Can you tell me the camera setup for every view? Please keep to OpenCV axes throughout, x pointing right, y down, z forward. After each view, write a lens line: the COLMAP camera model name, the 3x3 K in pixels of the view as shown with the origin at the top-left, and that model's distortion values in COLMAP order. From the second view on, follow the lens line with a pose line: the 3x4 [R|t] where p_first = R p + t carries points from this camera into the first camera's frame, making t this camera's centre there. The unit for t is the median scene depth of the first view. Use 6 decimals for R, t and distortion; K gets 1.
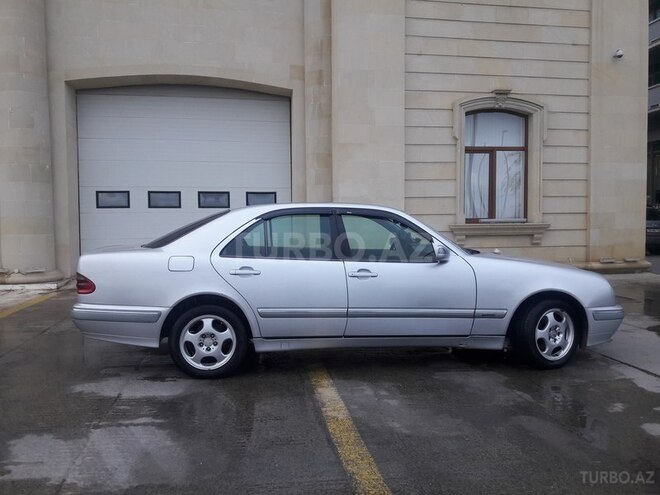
lens RADIAL K [[551.6, 0, 330.0], [0, 551.6, 247.5], [0, 0, 1]] dist [0.061629, -0.145283]
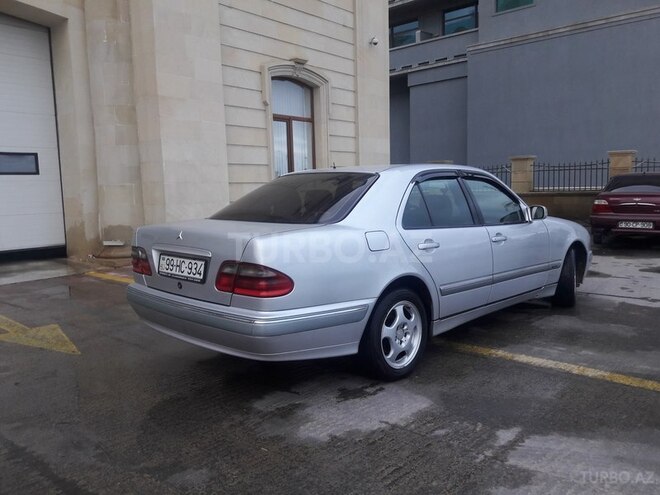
lens RADIAL K [[551.6, 0, 330.0], [0, 551.6, 247.5], [0, 0, 1]] dist [0.061629, -0.145283]
pose [[0.747505, -0.079239, 0.659513, -0.354951], [0.045632, 0.996640, 0.068024, -0.007081], [-0.662687, -0.020753, 0.748609, 0.199921]]
